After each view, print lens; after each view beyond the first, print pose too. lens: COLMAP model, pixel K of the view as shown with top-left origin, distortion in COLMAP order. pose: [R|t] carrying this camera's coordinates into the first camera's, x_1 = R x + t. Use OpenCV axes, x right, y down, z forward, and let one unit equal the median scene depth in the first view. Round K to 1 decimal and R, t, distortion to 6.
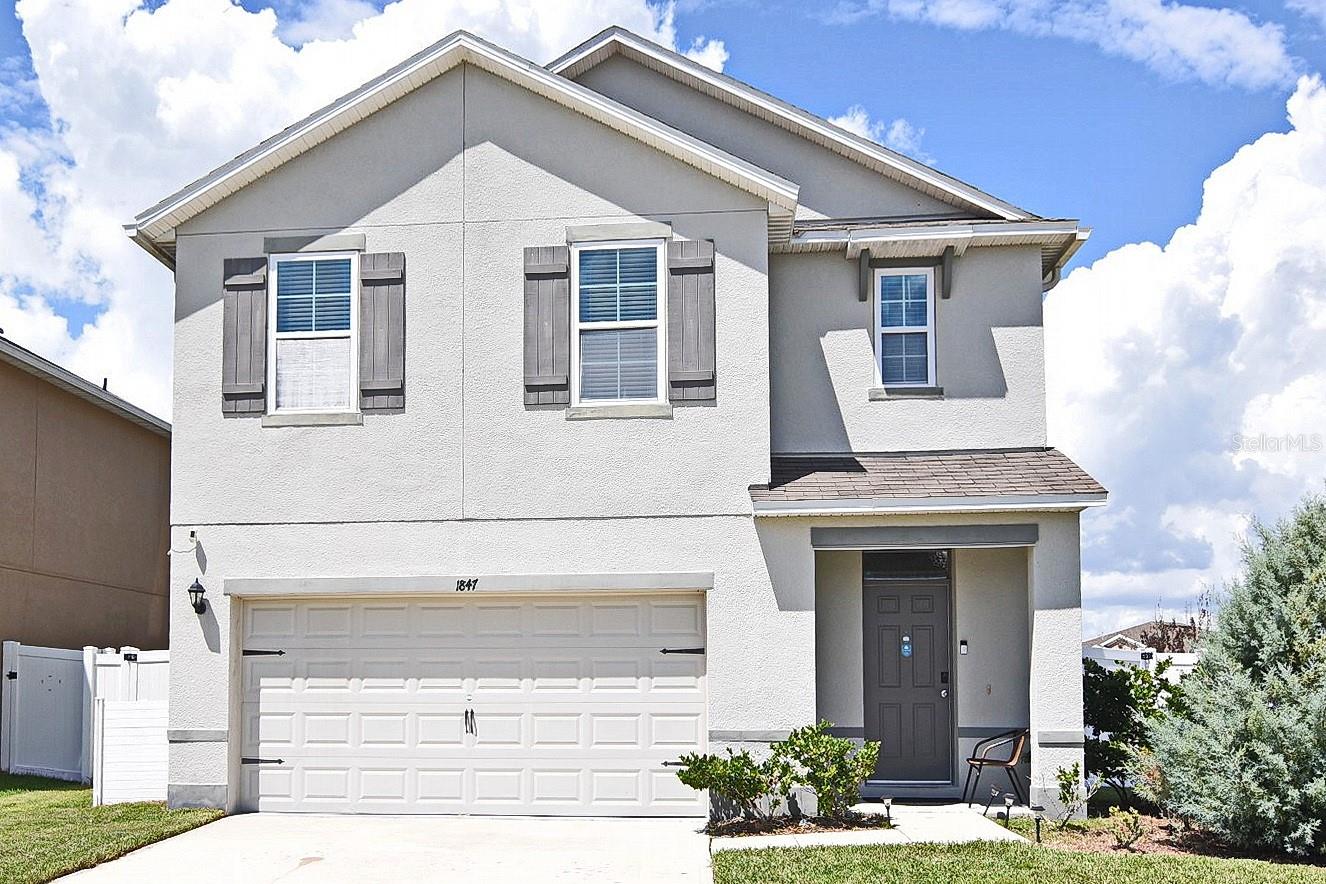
lens RADIAL K [[1278.1, 0, 663.3], [0, 1278.1, 610.4], [0, 0, 1]] dist [-0.003425, -0.000911]
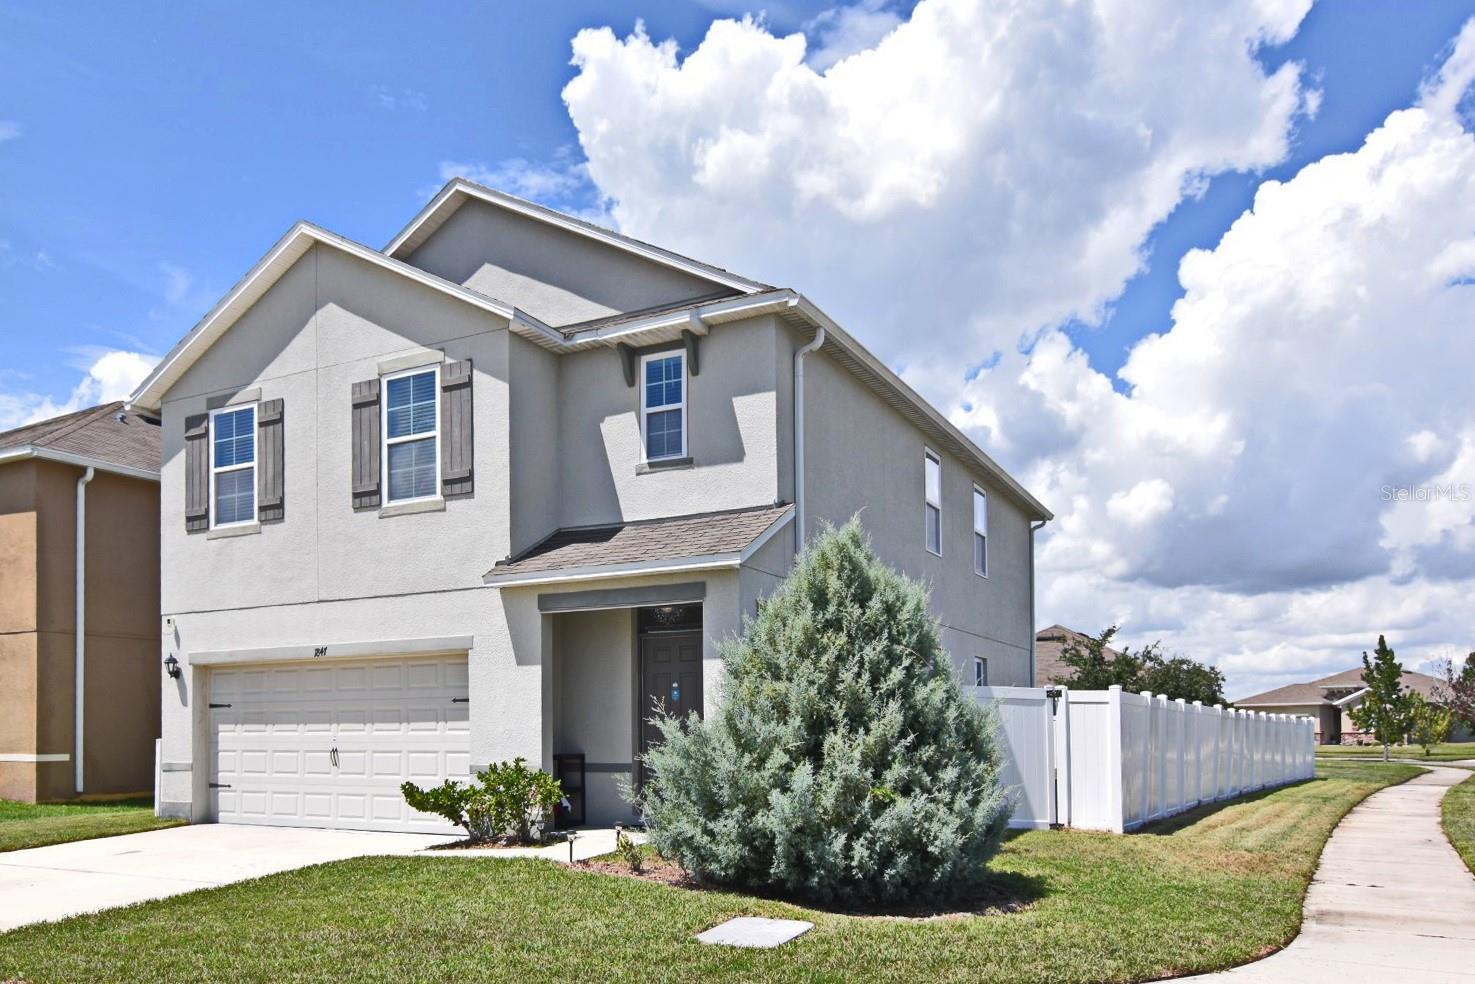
lens RADIAL K [[1421.8, 0, 737.9], [0, 1421.8, 679.3], [0, 0, 1]] dist [-0.003425, -0.000911]
pose [[0.888657, -0.021147, -0.458084, 0.869250], [0.034891, 0.999159, 0.021561, -0.008336], [0.457243, -0.035143, 0.888647, -0.086835]]
